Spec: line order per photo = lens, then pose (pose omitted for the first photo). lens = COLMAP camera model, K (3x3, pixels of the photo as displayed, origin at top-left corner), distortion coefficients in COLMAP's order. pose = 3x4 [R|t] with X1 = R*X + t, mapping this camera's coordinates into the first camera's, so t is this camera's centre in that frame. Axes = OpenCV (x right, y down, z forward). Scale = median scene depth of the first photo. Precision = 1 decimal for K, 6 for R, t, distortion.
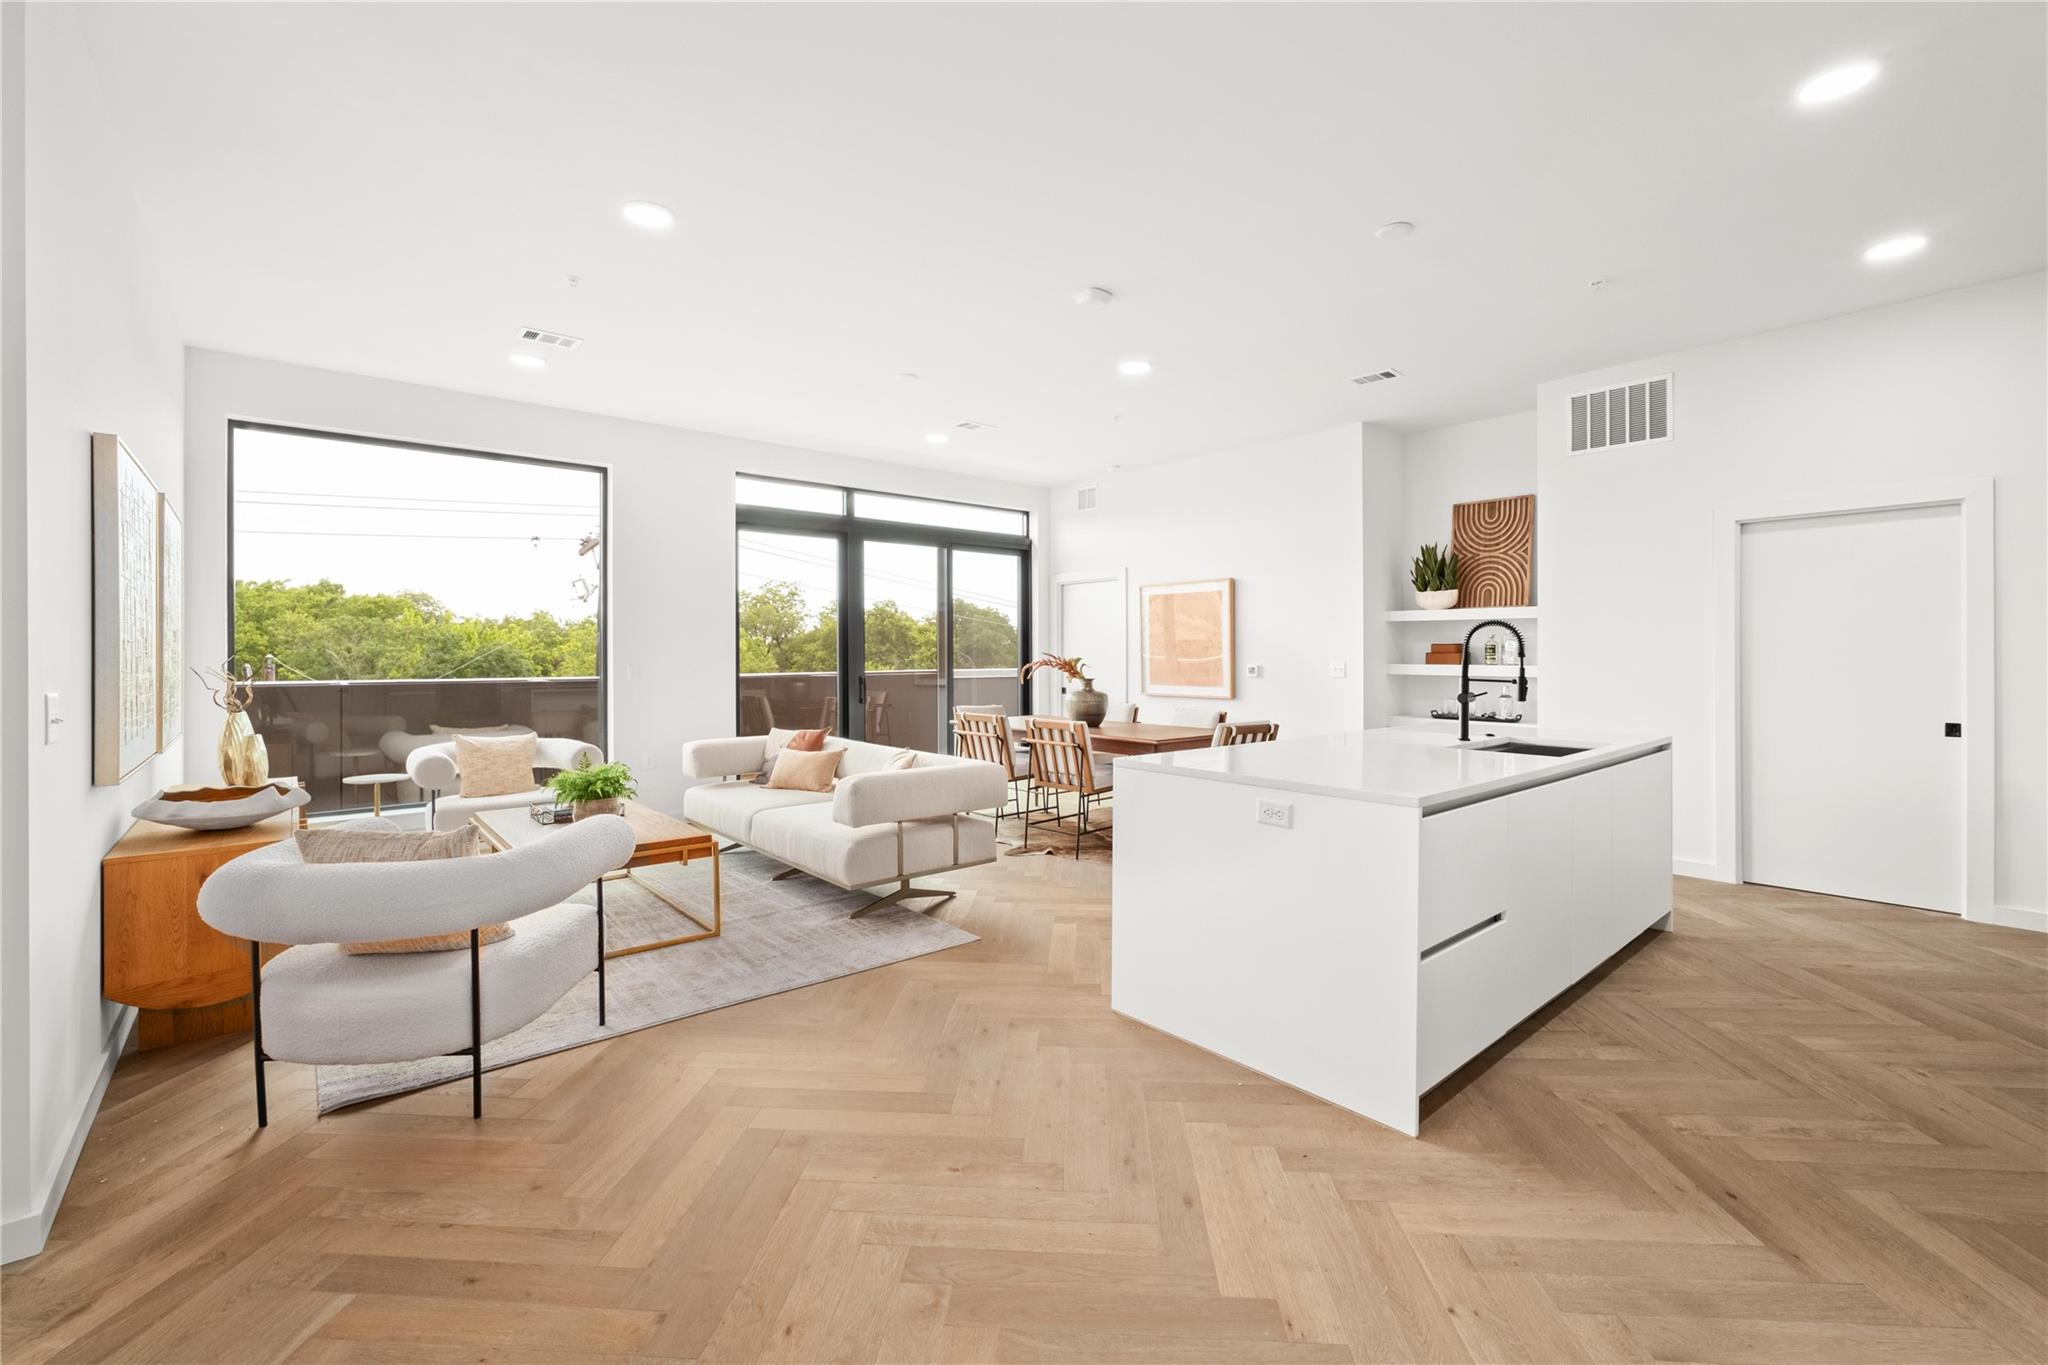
lens RADIAL K [[853.8, 0, 1023.0], [0, 853.8, 656.4], [0, 0, 1]] dist [-0.013360, 0.000471]
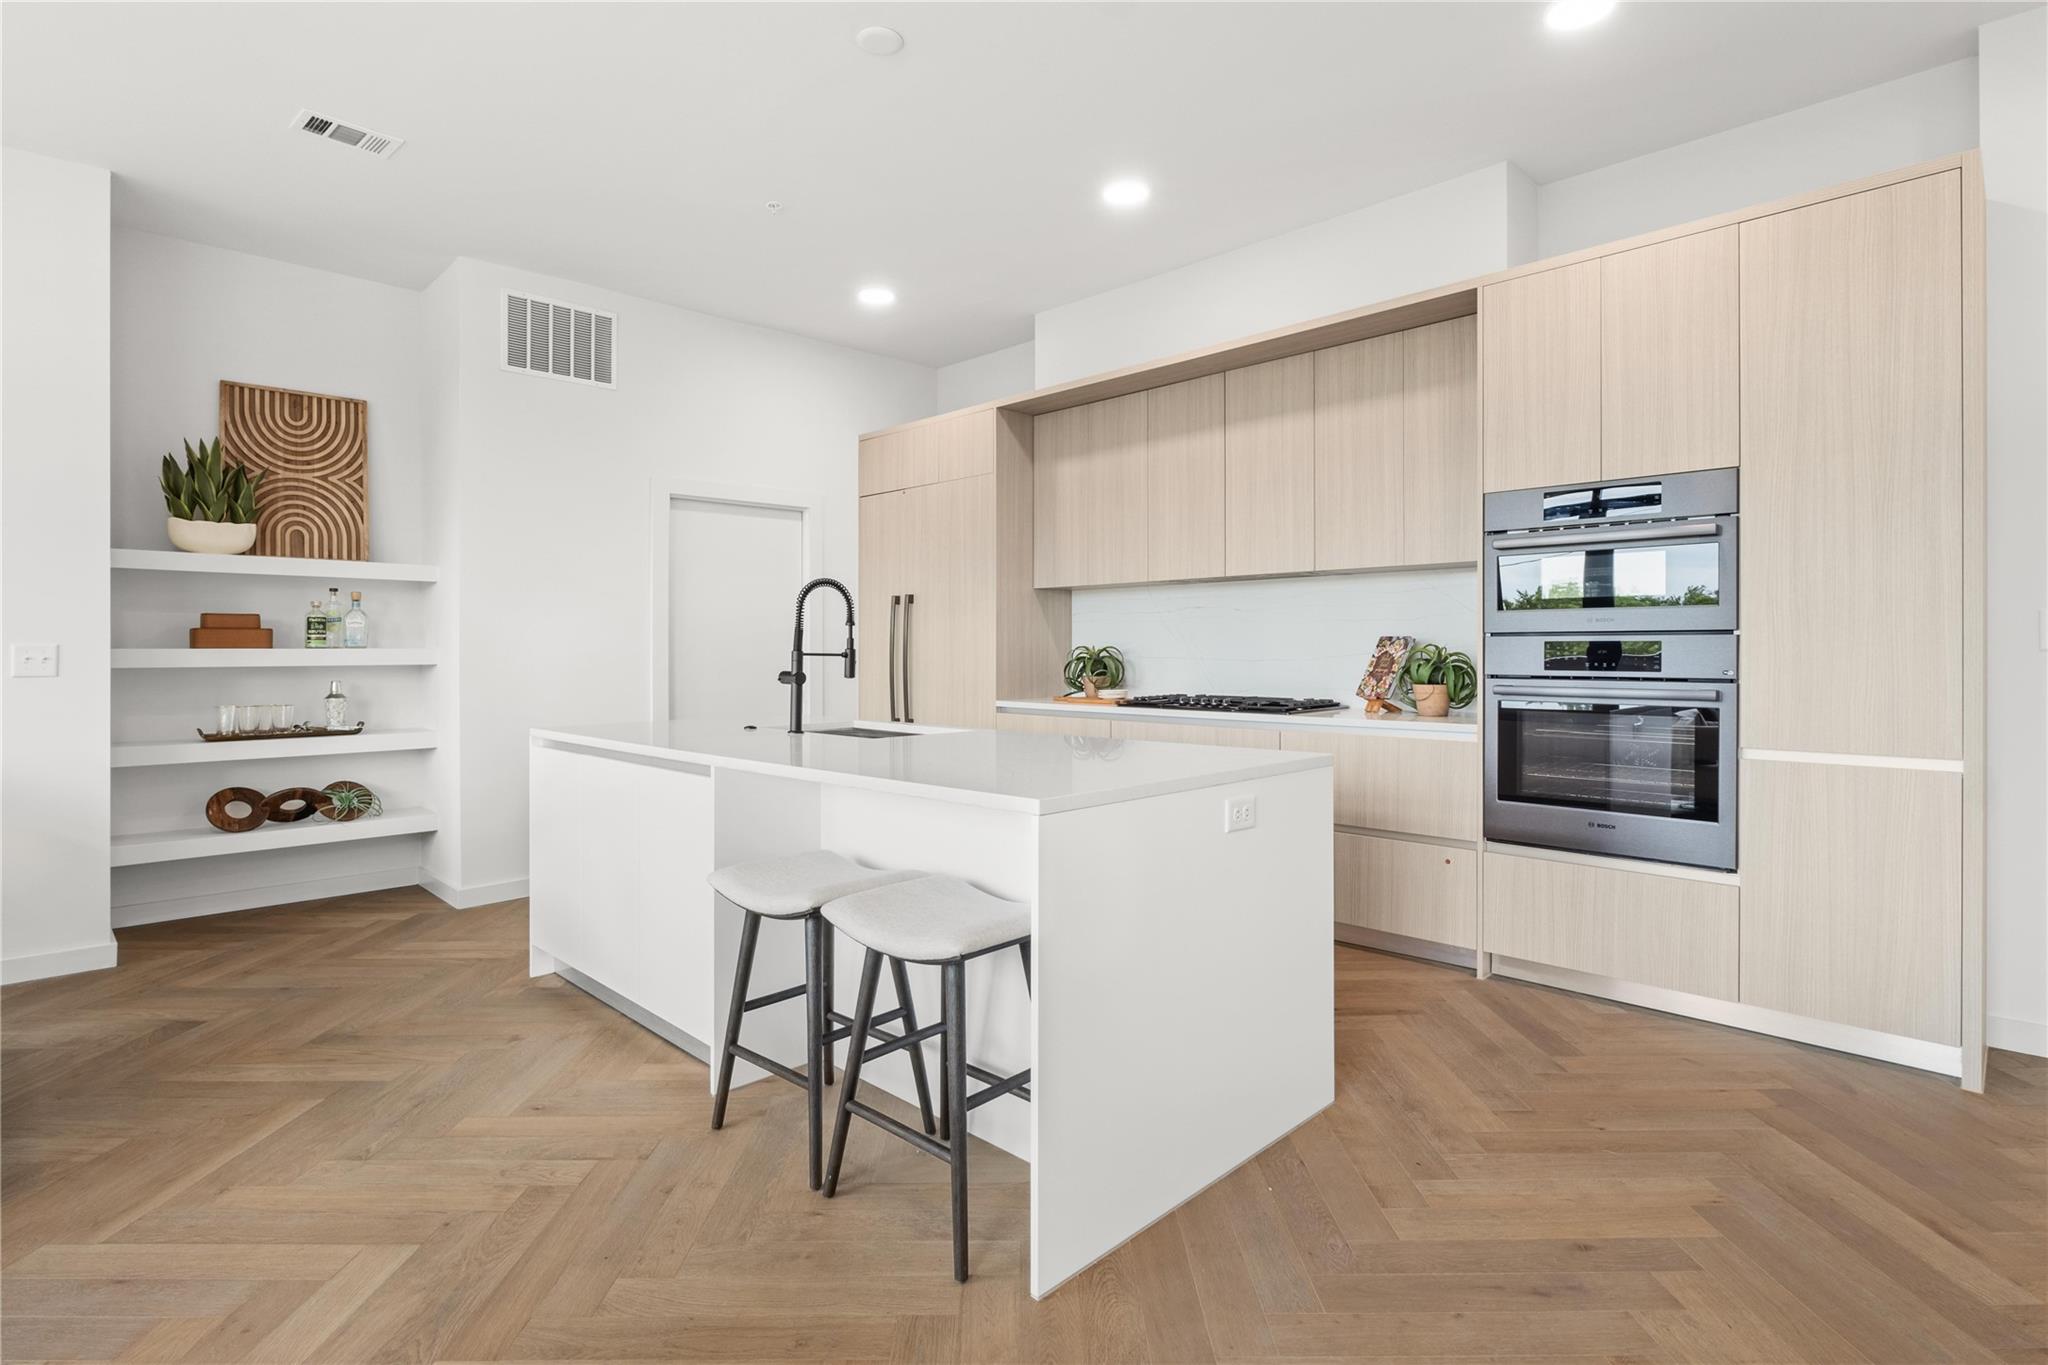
lens RADIAL K [[1001.3, 0, 1012.0], [0, 1001.3, 642.2], [0, 0, 1]] dist [-0.001231, 0.000634]
pose [[-0.074092, 0.005918, 0.997234, -0.293859], [0.008746, 0.999948, -0.005284, 0.016915], [-0.997213, 0.008330, -0.074140, 0.635499]]
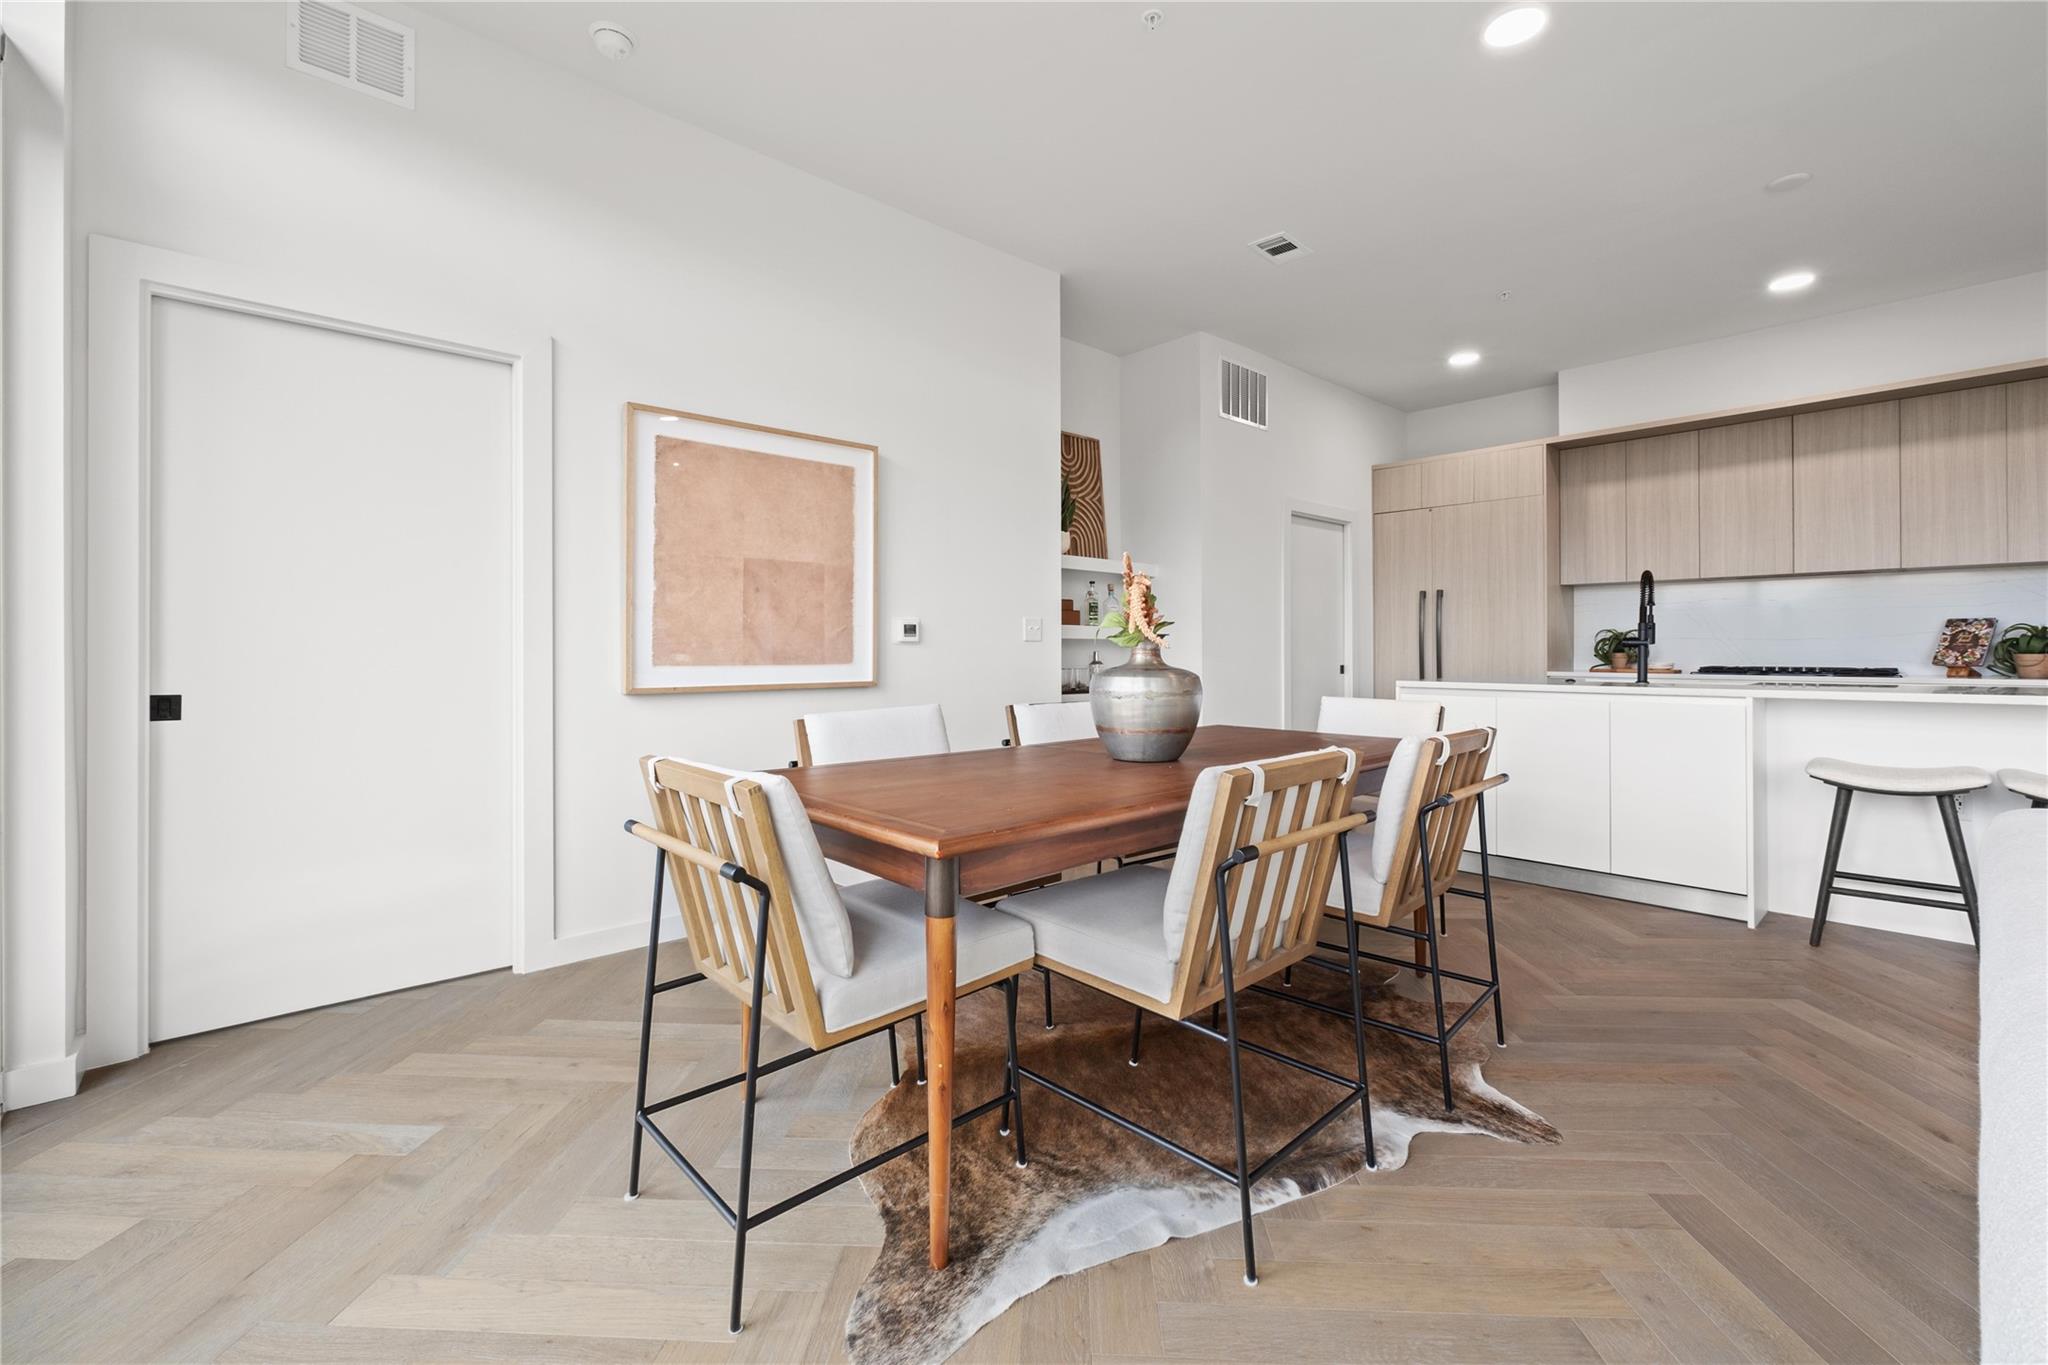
lens RADIAL K [[860.5, 0, 1019.5], [0, 860.5, 636.9], [0, 0, 1]] dist [0.002291, 0.000537]
pose [[-0.035702, 0.013677, 0.999269, -0.382696], [0.003236, 0.999903, -0.013570, 0.039982], [-0.999357, 0.002749, -0.035743, 1.325857]]
